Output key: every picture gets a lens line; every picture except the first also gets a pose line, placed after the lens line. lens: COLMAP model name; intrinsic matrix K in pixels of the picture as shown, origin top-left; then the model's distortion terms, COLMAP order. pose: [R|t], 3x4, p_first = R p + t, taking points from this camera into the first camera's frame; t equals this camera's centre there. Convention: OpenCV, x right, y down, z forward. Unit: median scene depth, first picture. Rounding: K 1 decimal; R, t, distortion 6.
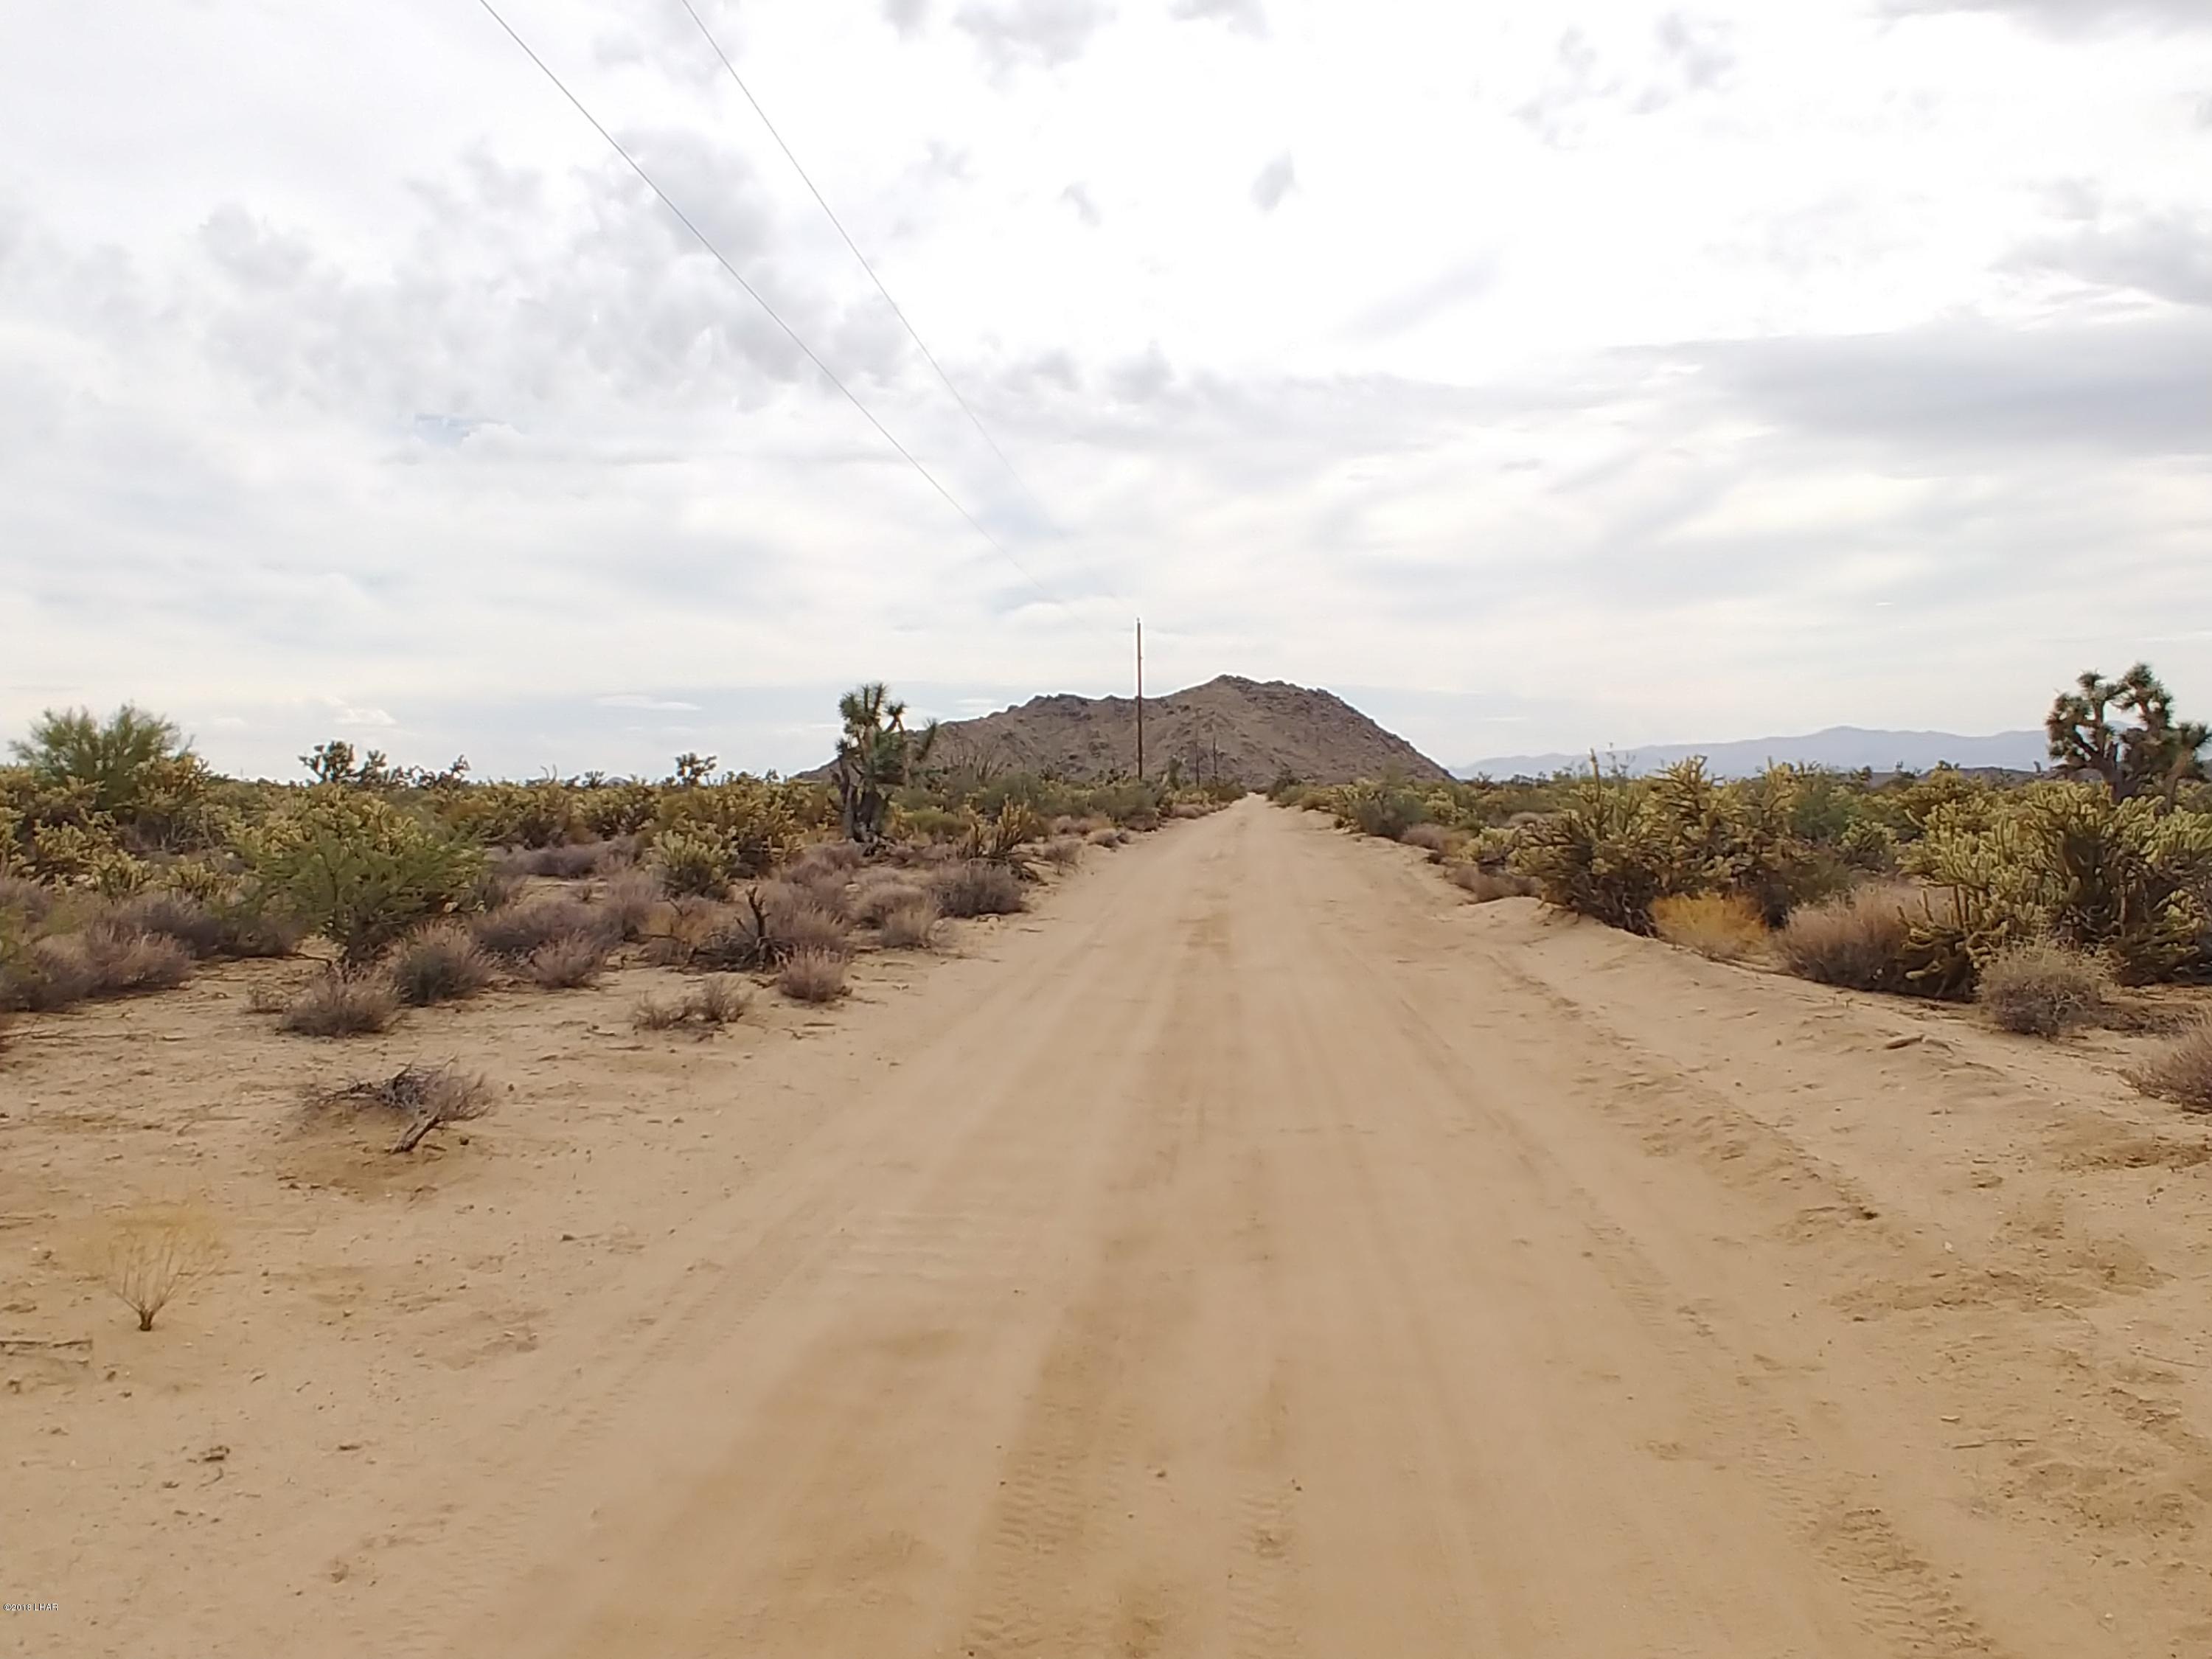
lens RADIAL K [[1864.1, 0, 1090.9], [0, 1864.1, 826.1], [0, 0, 1]] dist [-0.033137, -0.000877]
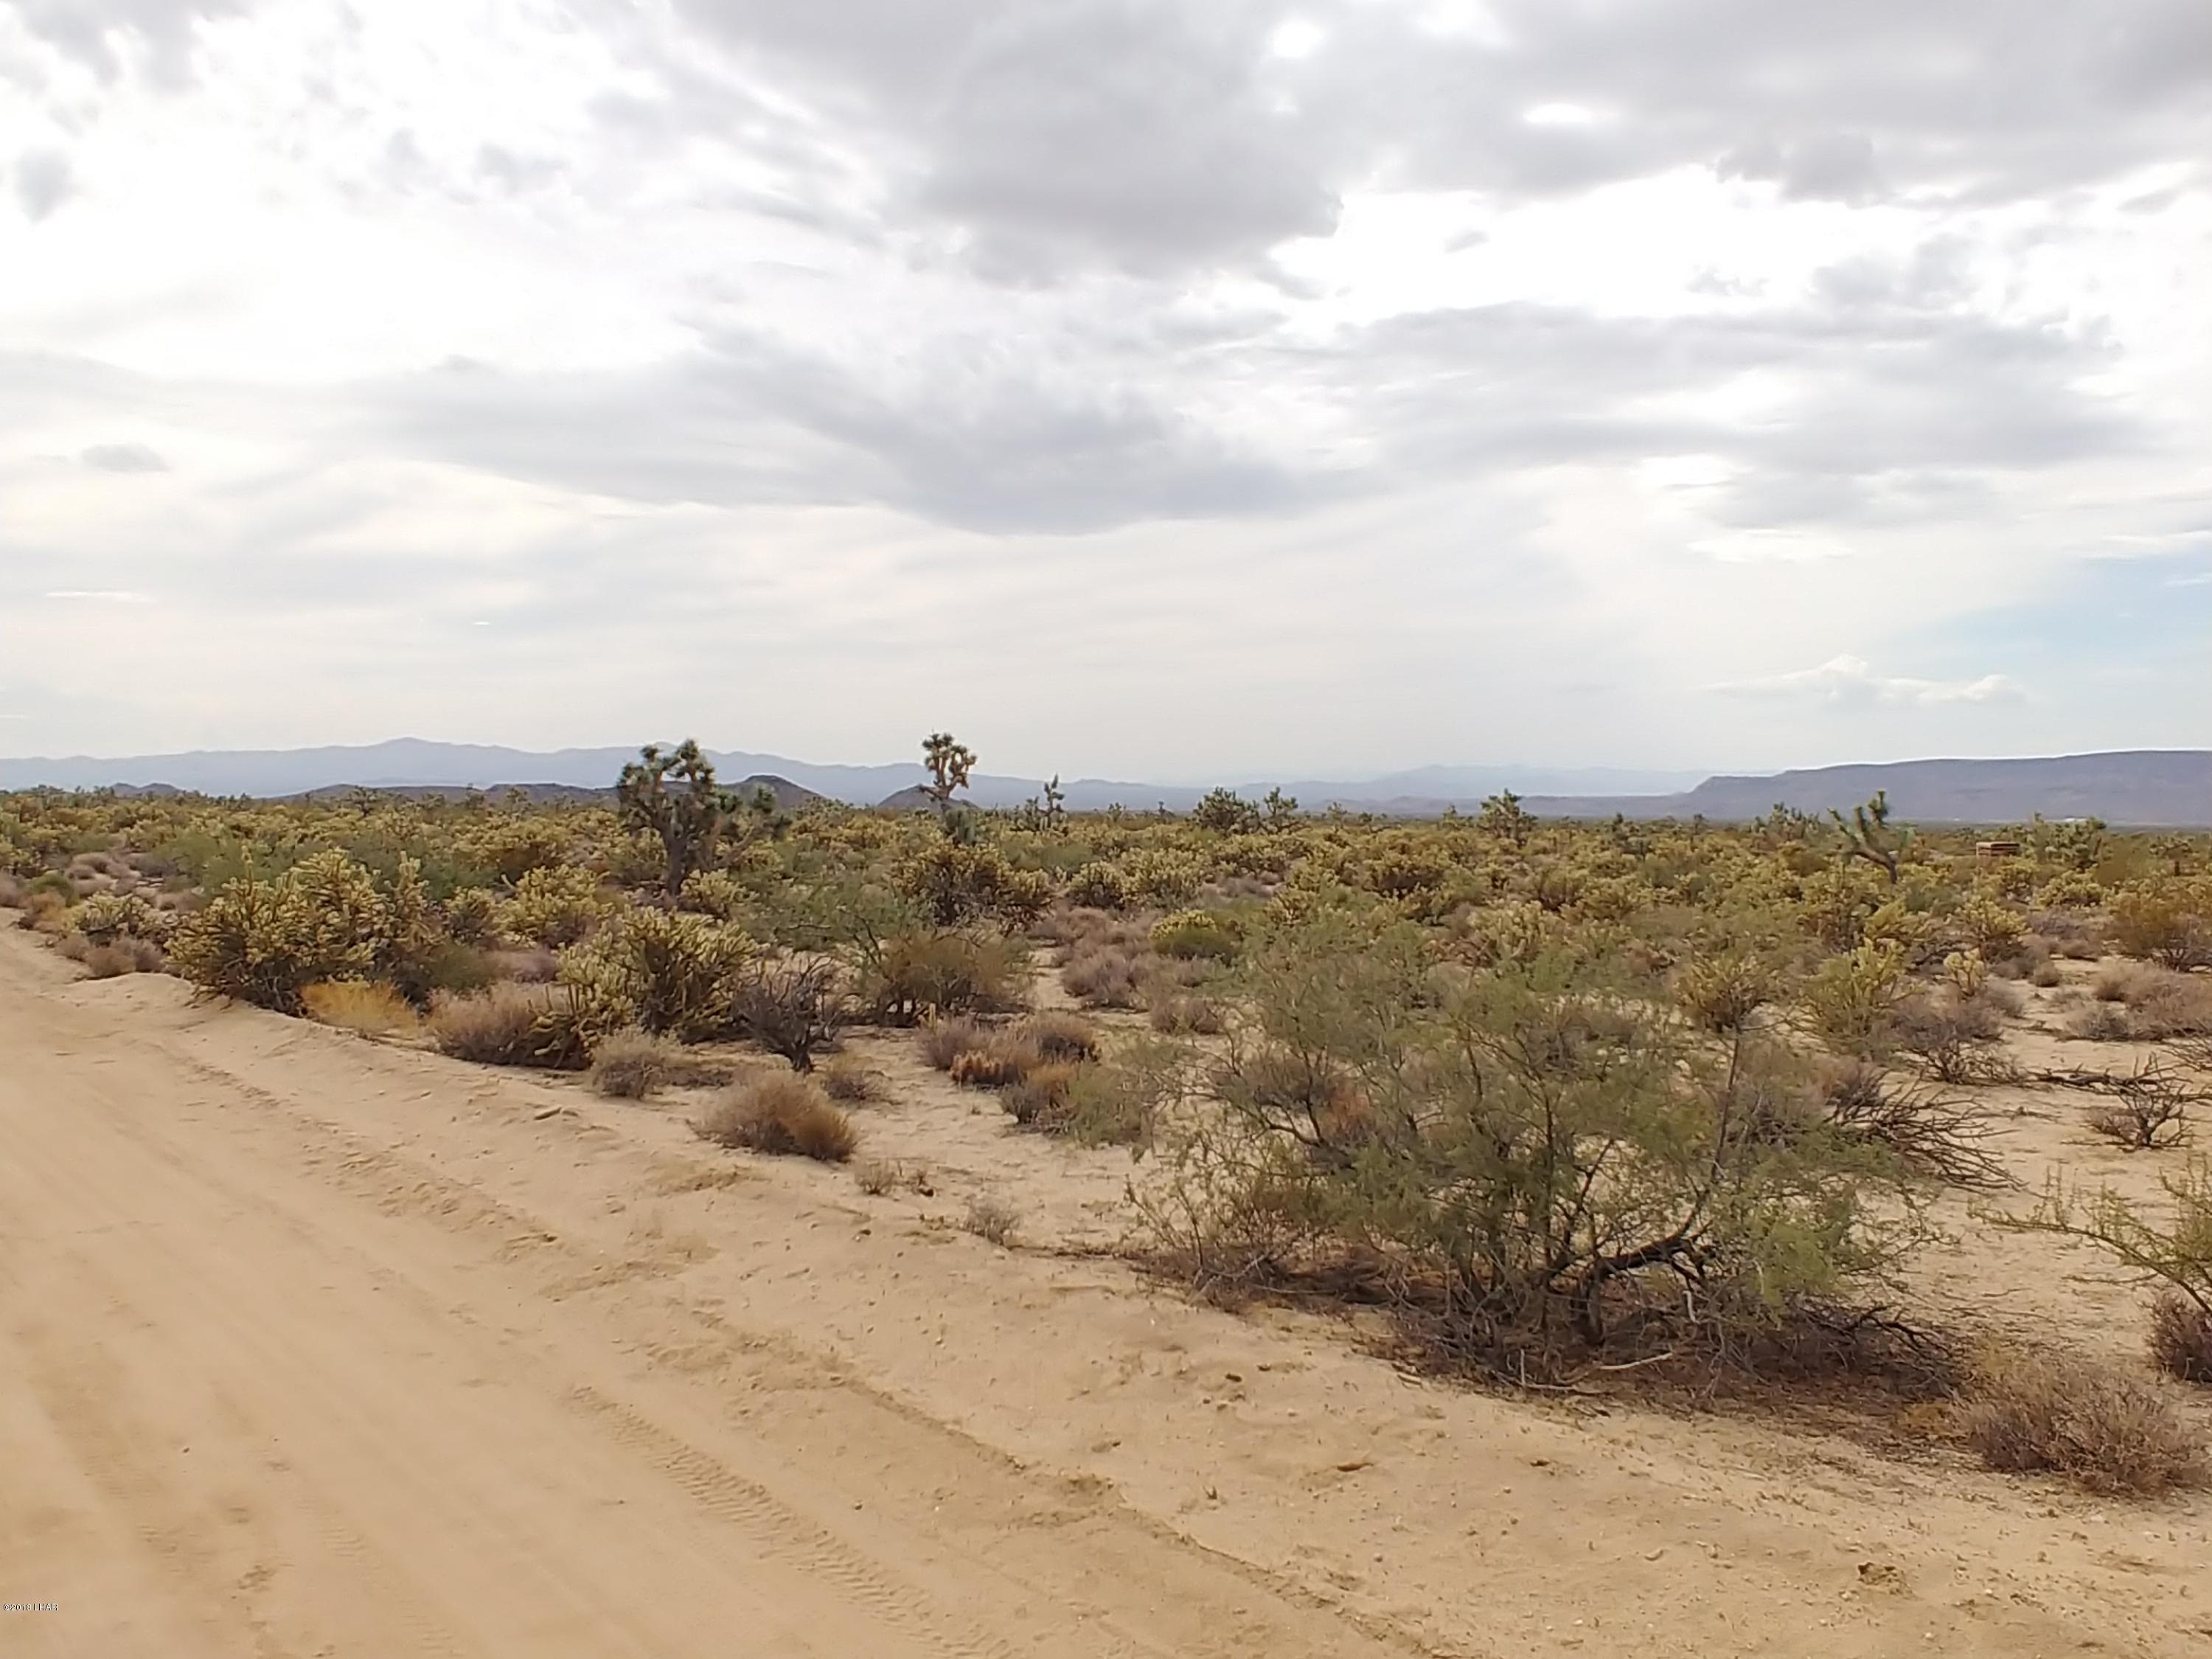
lens RADIAL K [[1928.5, 0, 1155.8], [0, 1928.5, 849.8], [0, 0, 1]] dist [-0.039324, 0.015065]
pose [[0.726579, -0.000251, 0.687083, -0.179595], [-0.003341, 0.999987, 0.003899, -0.071393], [-0.687075, -0.005128, 0.726569, -0.300045]]
